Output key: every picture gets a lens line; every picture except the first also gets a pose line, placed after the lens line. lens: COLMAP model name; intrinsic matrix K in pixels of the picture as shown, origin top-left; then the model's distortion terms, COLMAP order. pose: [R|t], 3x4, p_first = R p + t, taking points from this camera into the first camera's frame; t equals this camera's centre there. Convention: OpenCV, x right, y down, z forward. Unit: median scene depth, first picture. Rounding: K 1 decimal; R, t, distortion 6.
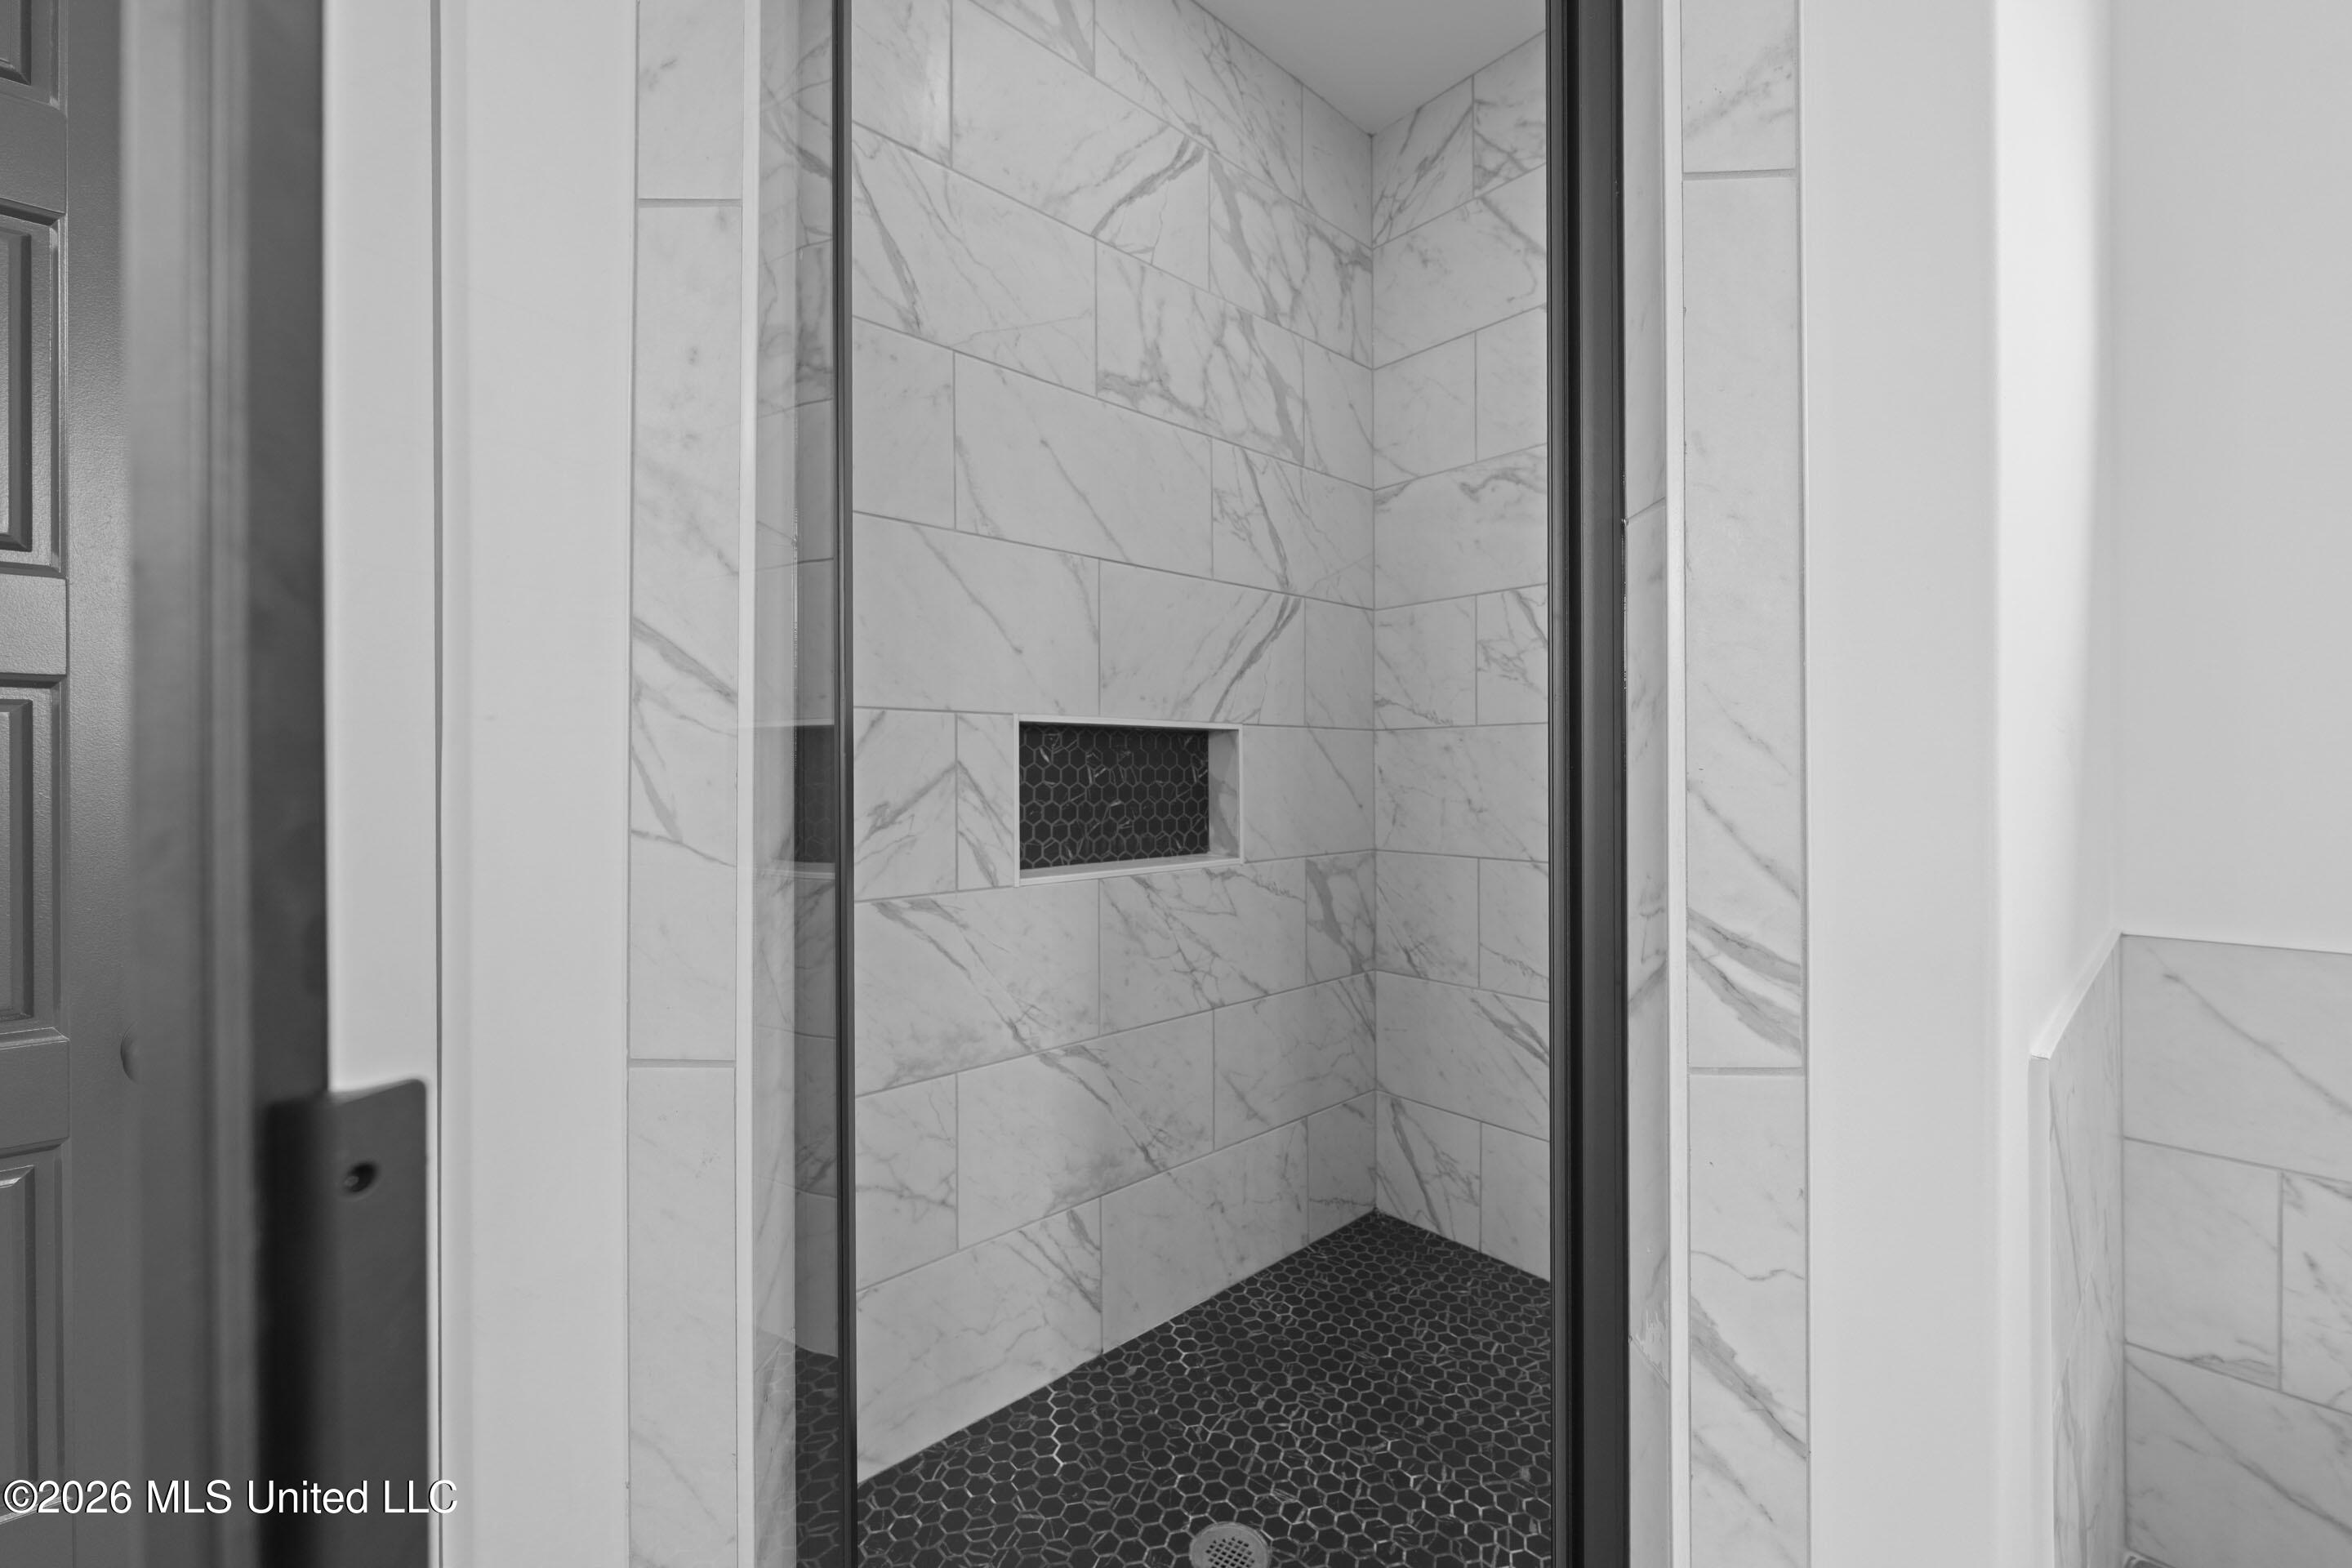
lens RADIAL K [[944.9, 0, 1178.8], [0, 944.9, 771.1], [0, 0, 1]] dist [-0.000193, -0.000017]
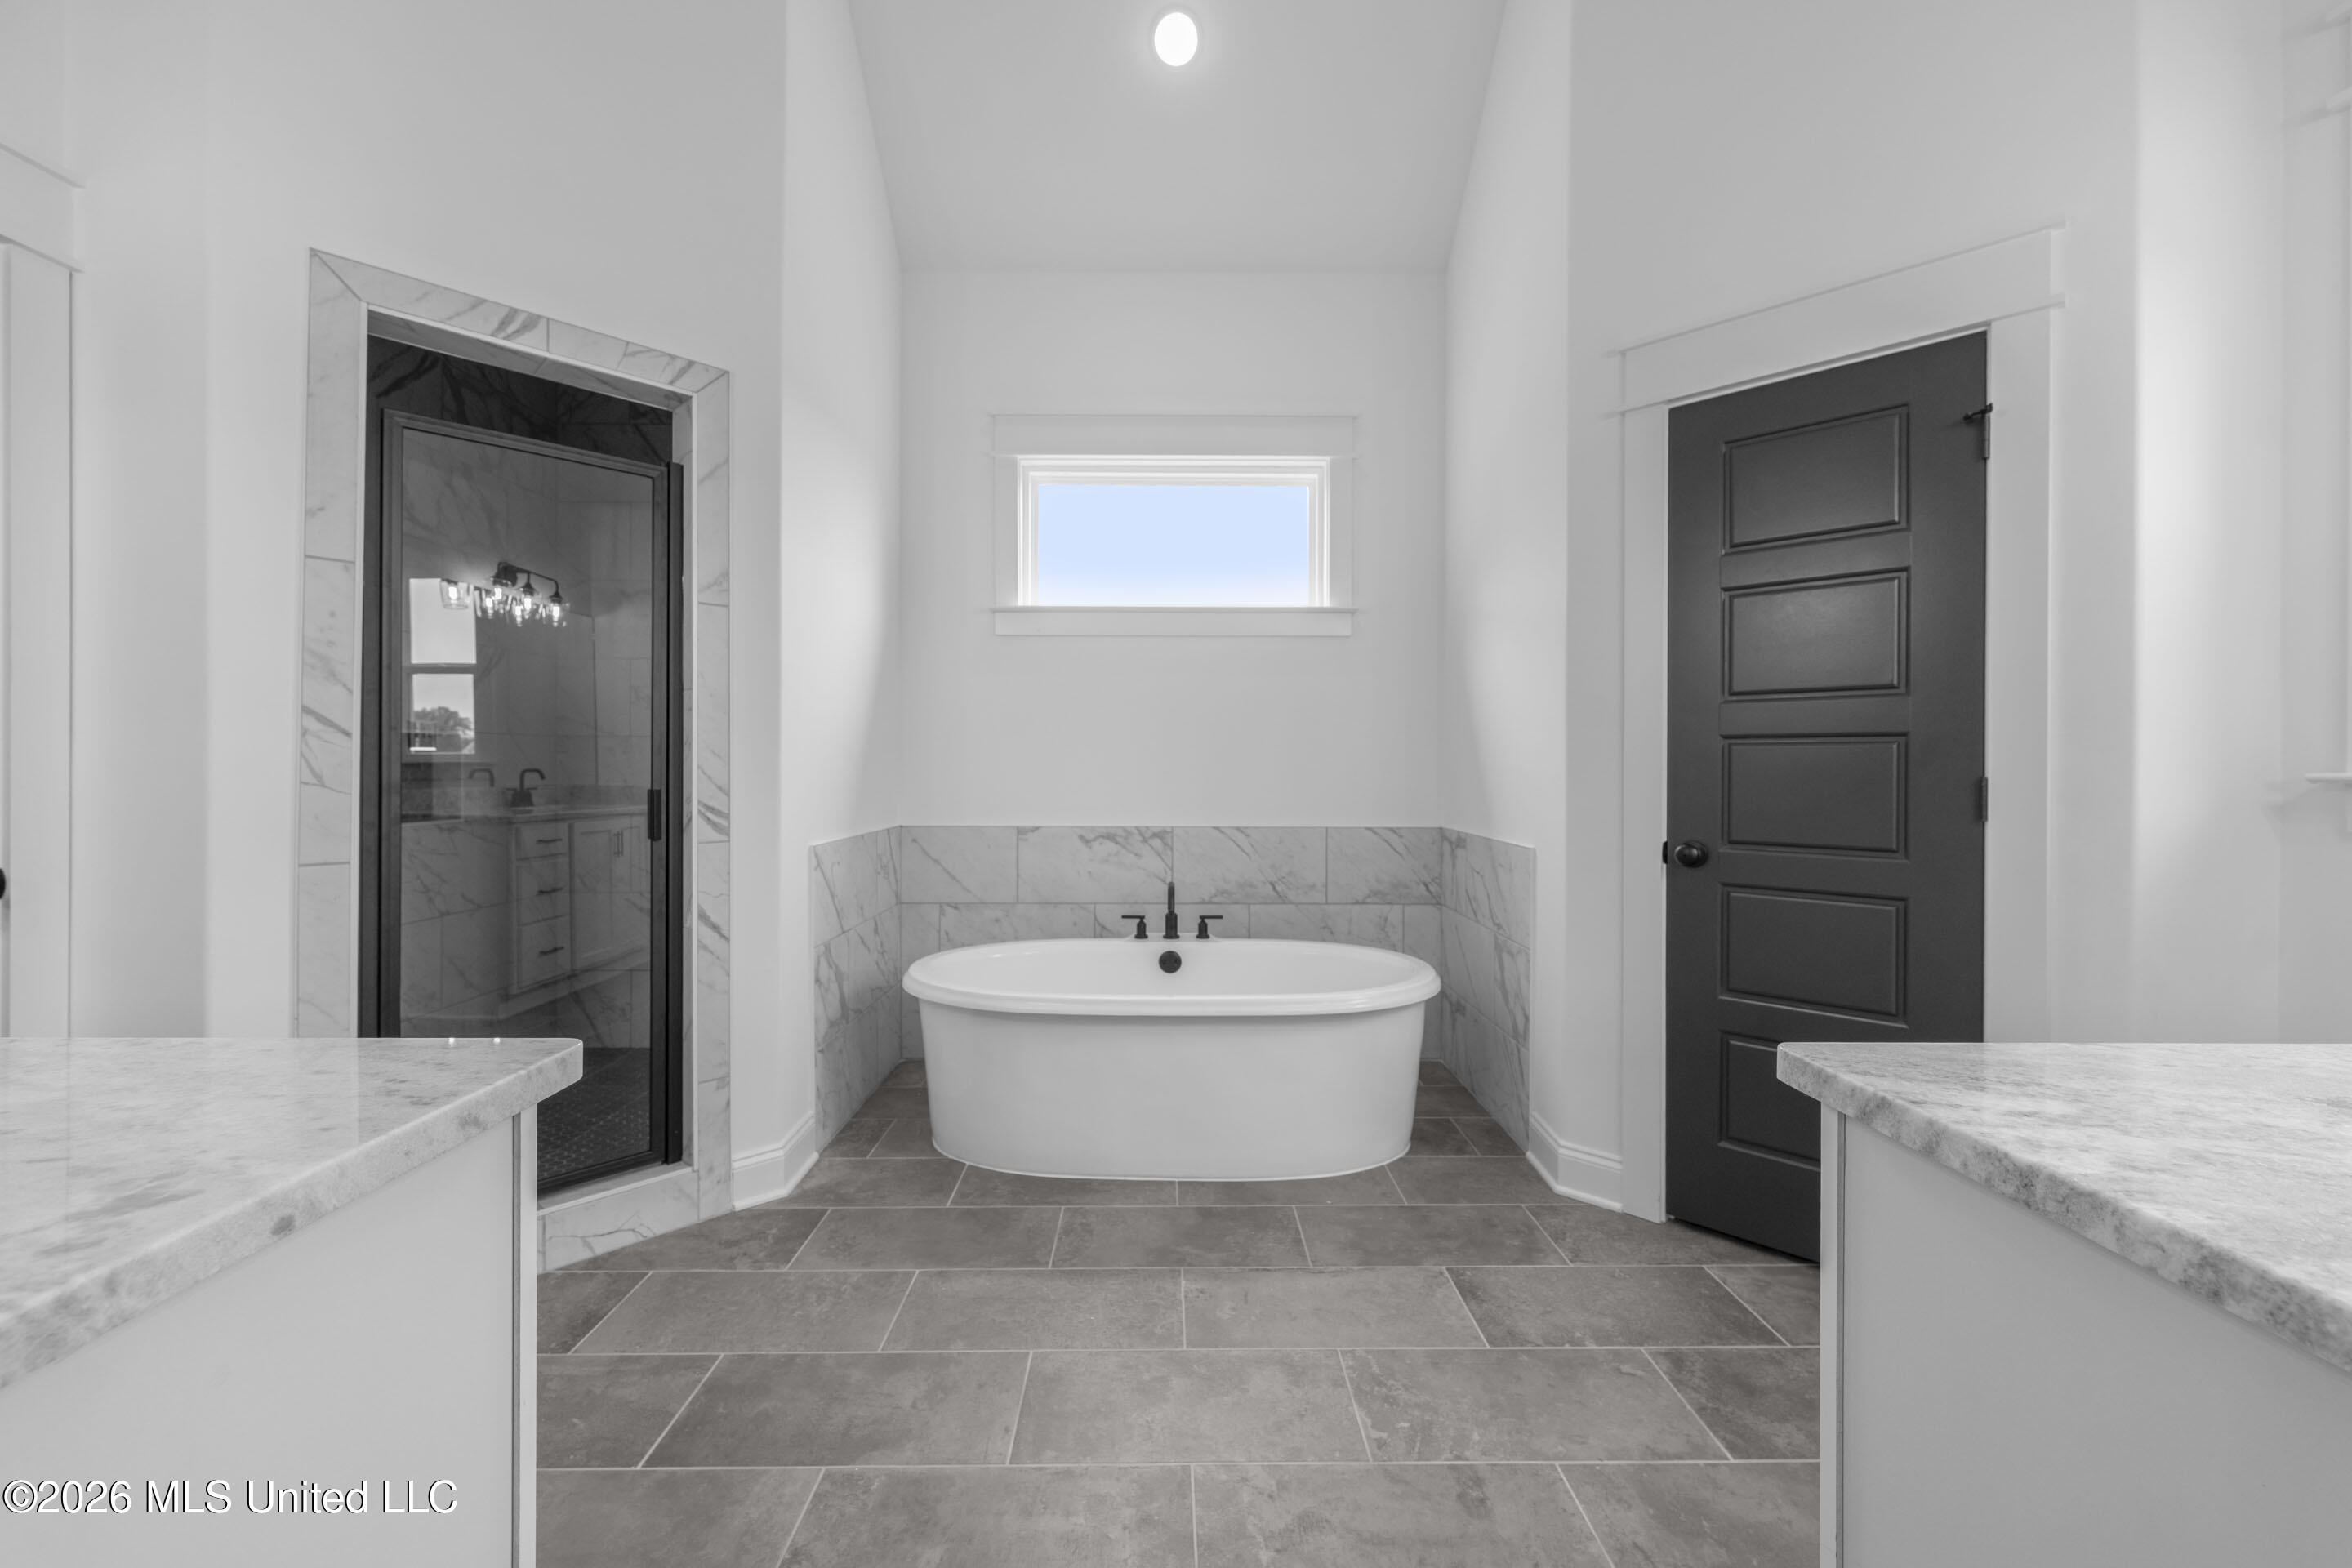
lens RADIAL K [[944.9, 0, 1178.8], [0, 944.9, 771.1], [0, 0, 1]] dist [-0.000193, -0.000017]
pose [[0.669124, 0.000006, 0.743151, -0.918462], [-0.006348, 0.999964, 0.005708, -0.001769], [-0.743124, -0.008537, 0.669099, -2.773700]]
